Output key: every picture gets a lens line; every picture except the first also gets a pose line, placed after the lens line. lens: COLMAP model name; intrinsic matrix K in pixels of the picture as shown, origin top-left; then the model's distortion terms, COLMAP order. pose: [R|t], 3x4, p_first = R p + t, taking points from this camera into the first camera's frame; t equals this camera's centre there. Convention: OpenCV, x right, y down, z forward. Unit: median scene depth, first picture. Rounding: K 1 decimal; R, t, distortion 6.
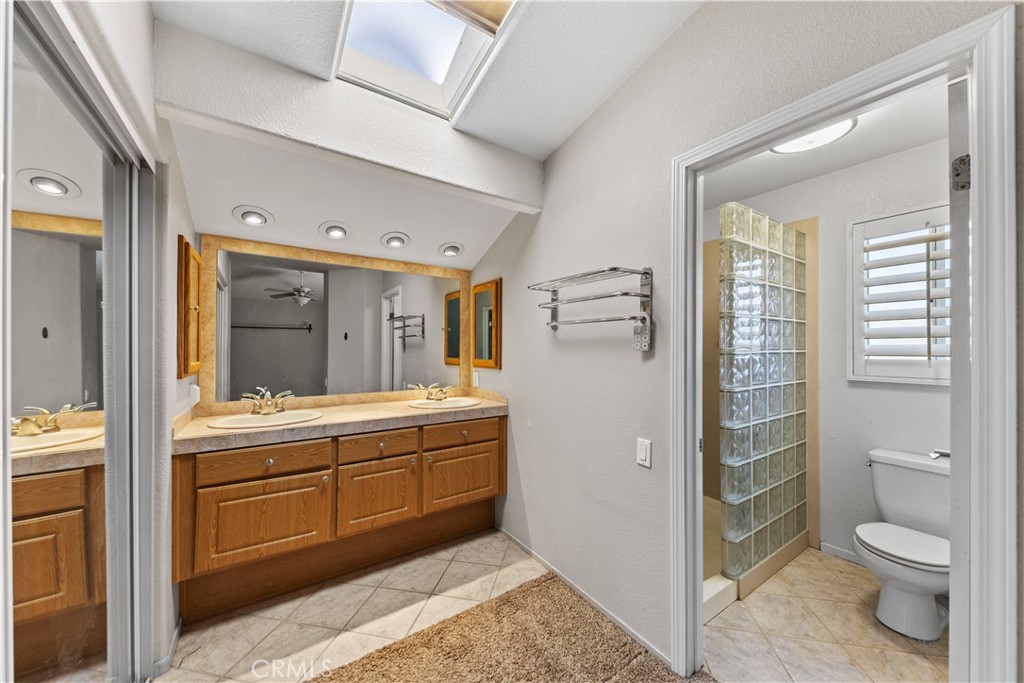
lens RADIAL K [[359.1, 0, 501.7], [0, 359.1, 344.7], [0, 0, 1]] dist [0.009937, -0.004371]
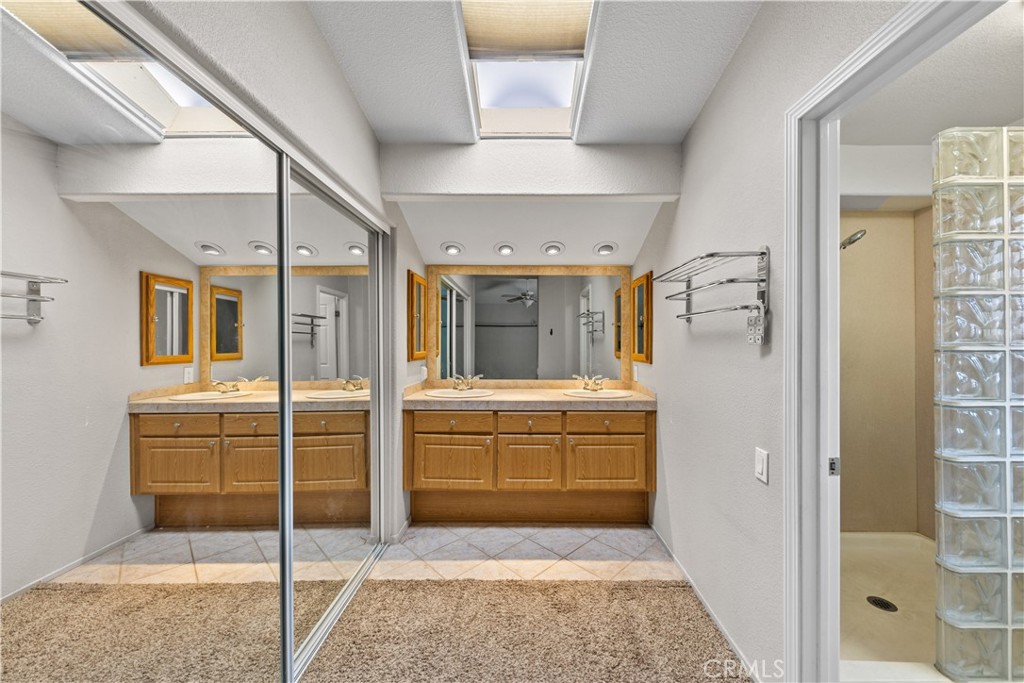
lens RADIAL K [[359.1, 0, 522.4], [0, 359.1, 340.6], [0, 0, 1]] dist [0.009937, -0.004371]
pose [[0.831662, -0.002215, -0.555278, 0.330037], [0.004289, 0.999988, 0.002435, 0.001411], [0.555266, -0.004406, 0.831661, -0.017213]]
